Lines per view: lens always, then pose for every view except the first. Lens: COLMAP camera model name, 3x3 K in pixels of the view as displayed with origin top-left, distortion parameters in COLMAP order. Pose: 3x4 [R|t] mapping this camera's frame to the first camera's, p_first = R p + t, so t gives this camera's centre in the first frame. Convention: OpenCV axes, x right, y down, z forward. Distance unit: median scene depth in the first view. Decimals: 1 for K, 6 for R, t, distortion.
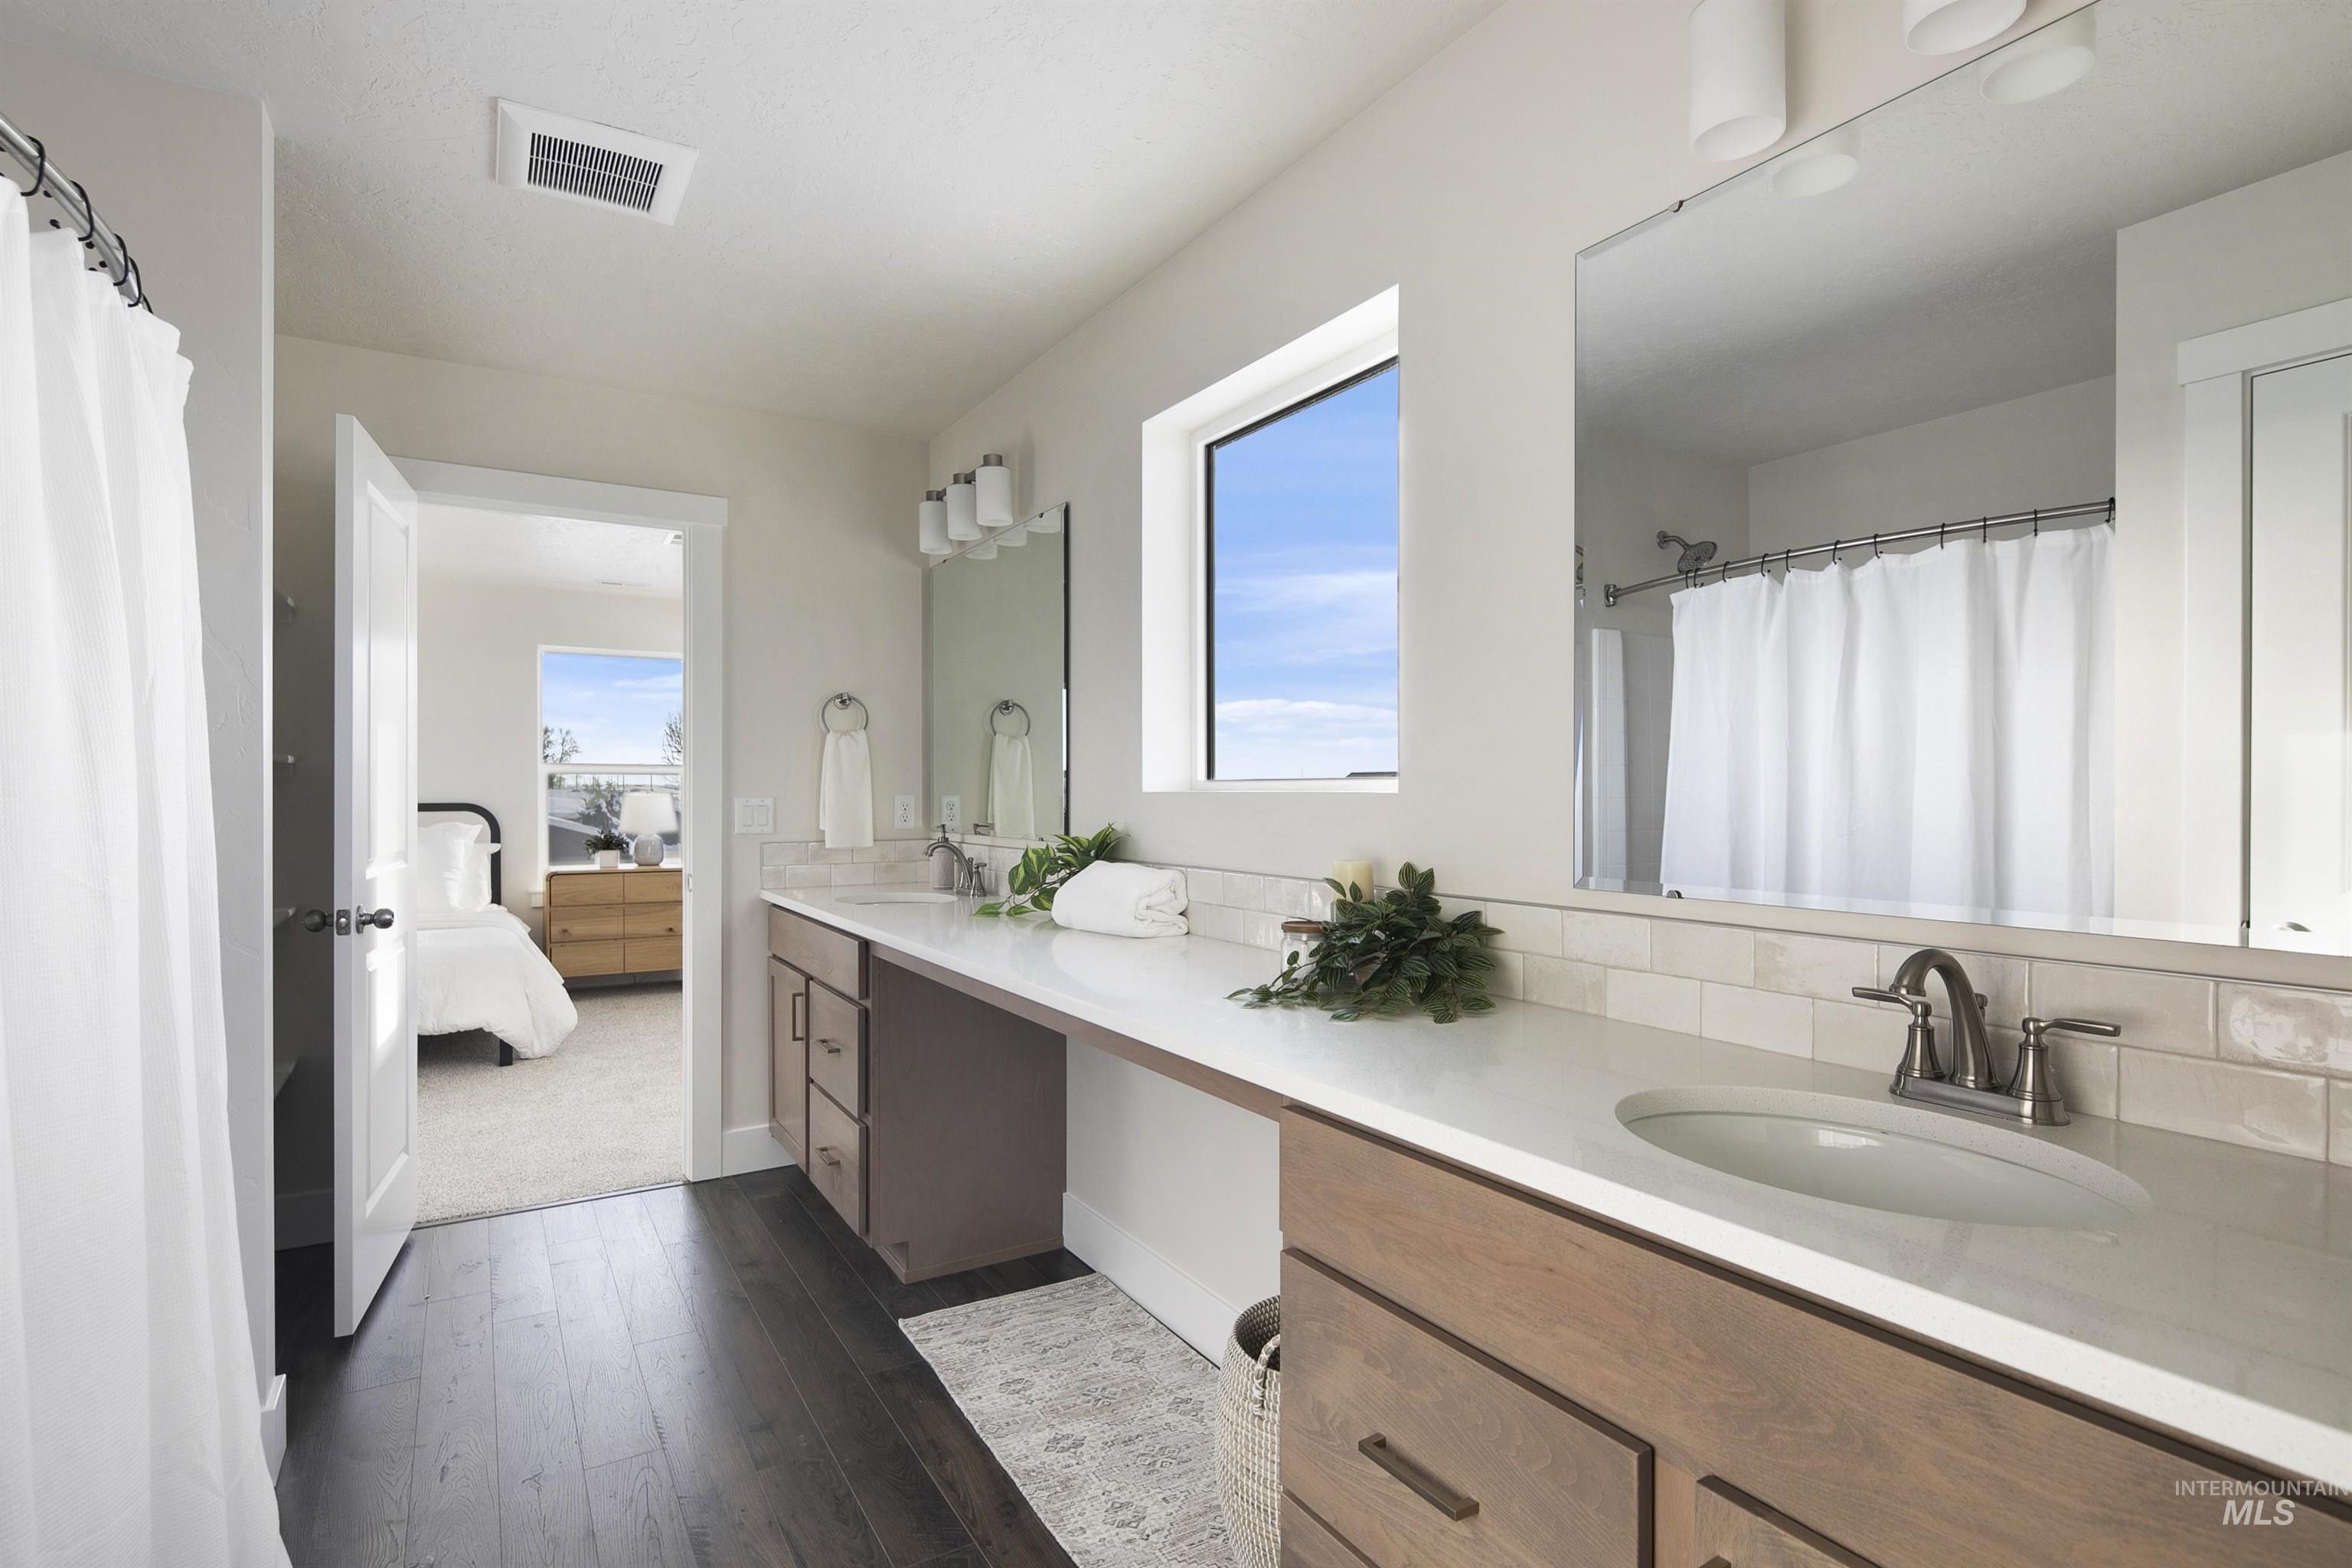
lens RADIAL K [[1150.1, 0, 1174.9], [0, 1150.1, 789.4], [0, 0, 1]] dist [0.005100, 0.000663]
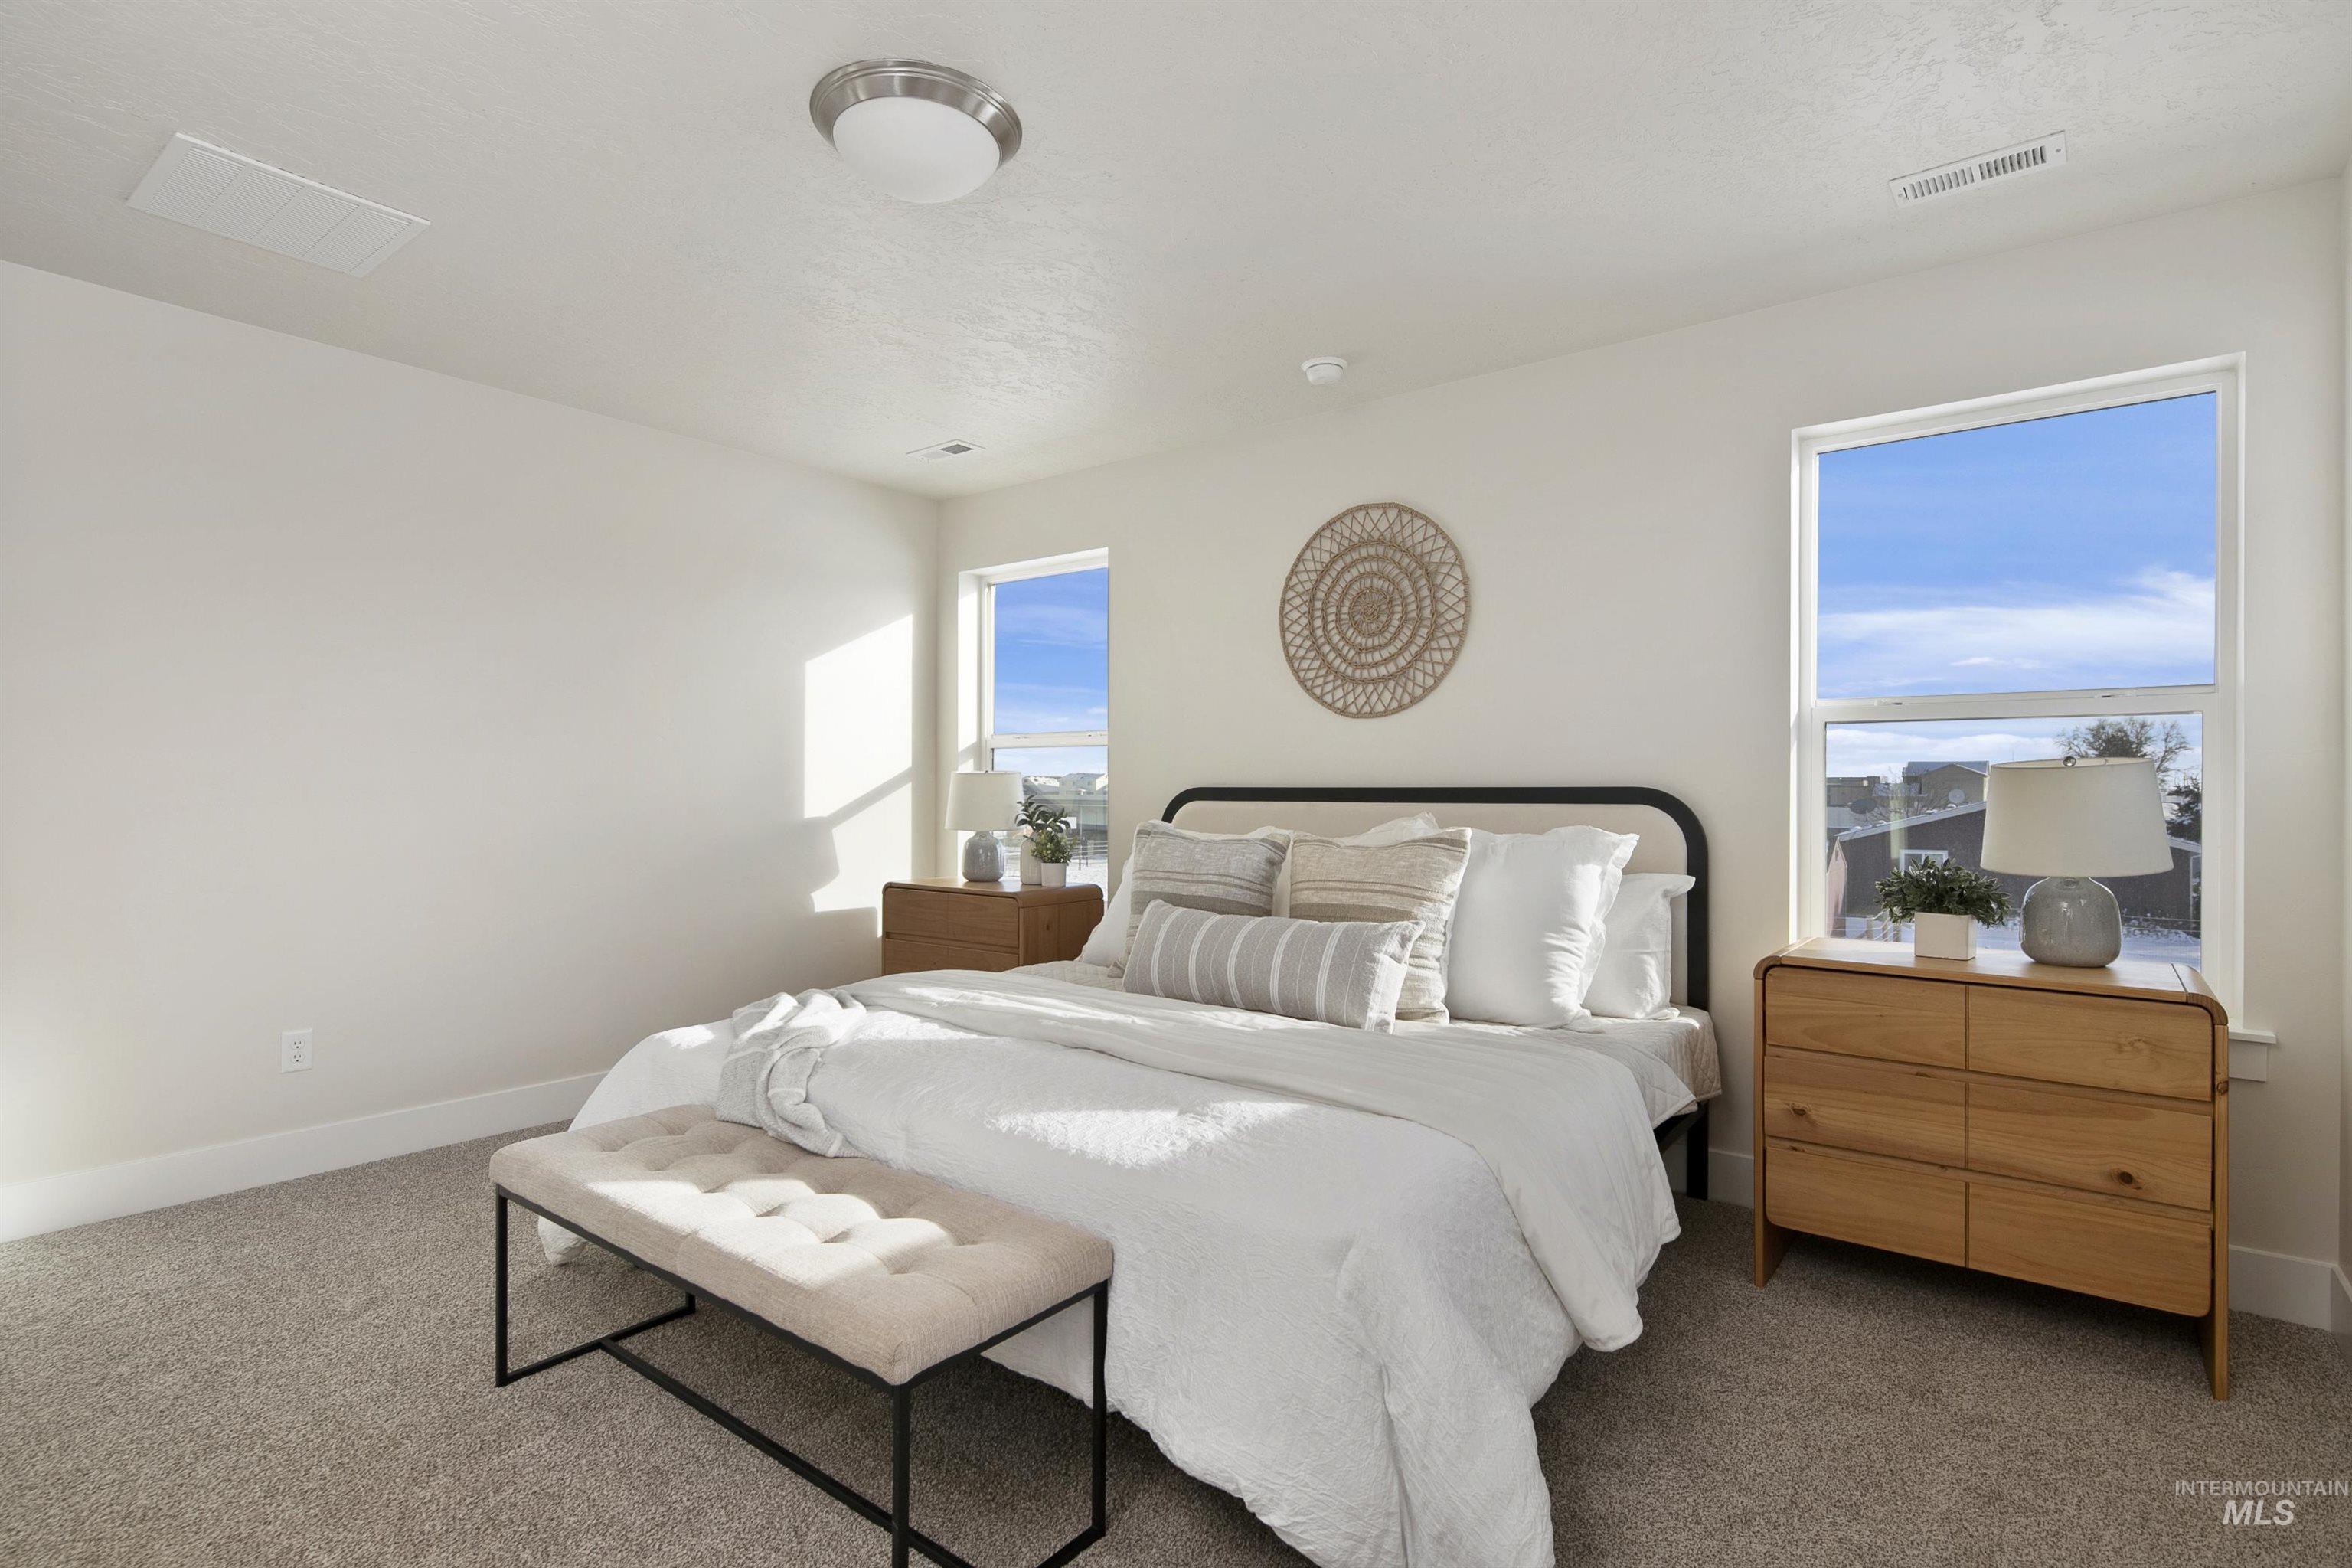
lens RADIAL K [[1150.1, 0, 1174.4], [0, 1150.1, 793.8], [0, 0, 1]] dist [0.005100, 0.000663]
pose [[0.364348, 0.007017, -0.931236, -0.232822], [-0.005422, 0.999971, 0.005413, 0.011905], [0.931247, 0.003077, 0.364376, 0.635326]]
